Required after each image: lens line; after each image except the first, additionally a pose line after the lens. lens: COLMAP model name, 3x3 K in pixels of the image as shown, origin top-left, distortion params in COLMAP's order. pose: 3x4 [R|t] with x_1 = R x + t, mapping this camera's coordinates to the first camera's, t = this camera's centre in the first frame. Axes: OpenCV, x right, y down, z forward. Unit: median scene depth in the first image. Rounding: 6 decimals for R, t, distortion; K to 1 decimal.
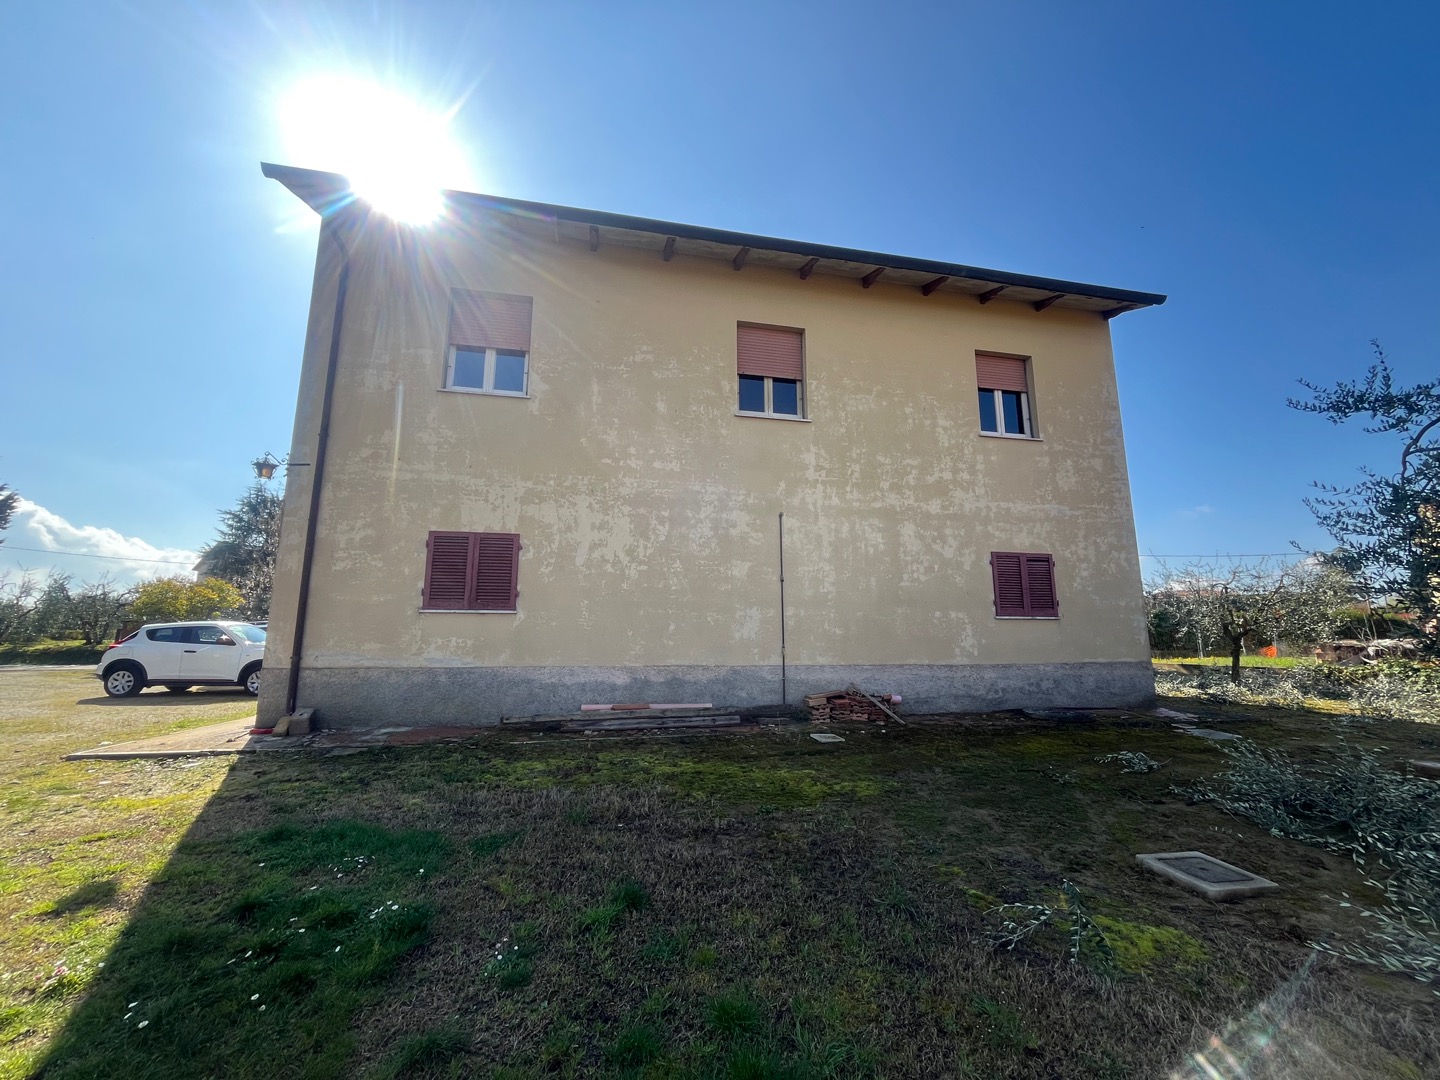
lens RADIAL K [[583.1, 0, 715.8], [0, 583.1, 539.8], [0, 0, 1]] dist [-0.002529, -0.000905]
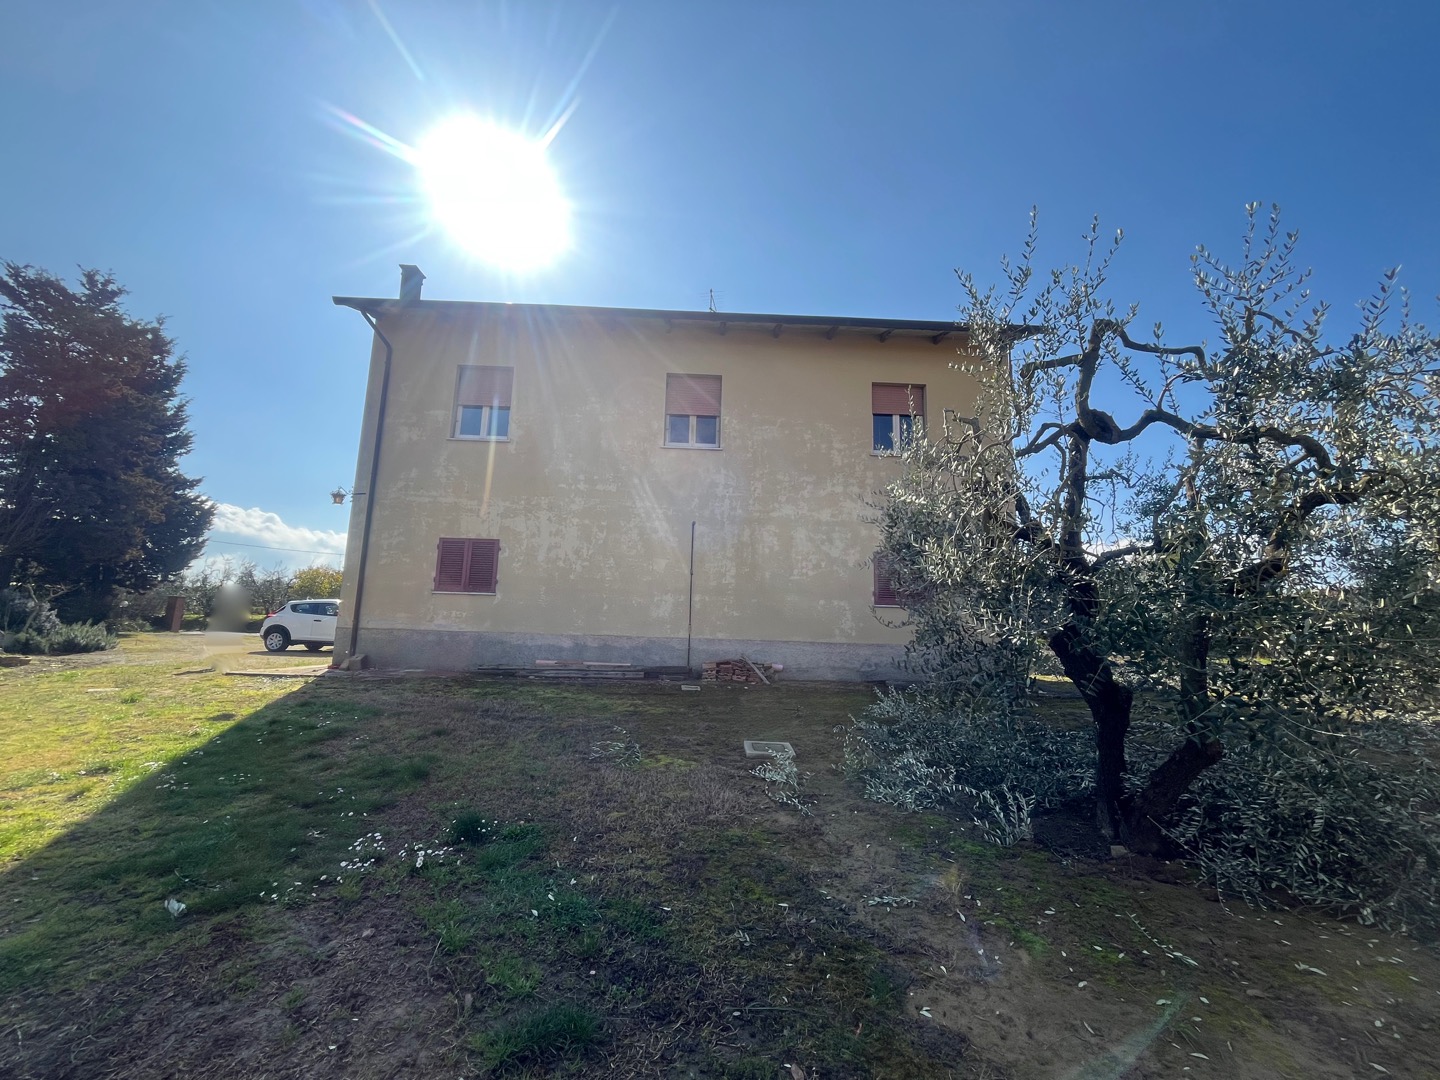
lens RADIAL K [[583.1, 0, 715.8], [0, 583.1, 539.8], [0, 0, 1]] dist [-0.002529, -0.000905]
pose [[0.983723, -0.000719, -0.179691, 0.398308], [0.003363, 0.999891, 0.014405, -0.025051], [0.179661, -0.014775, 0.983618, -0.274709]]
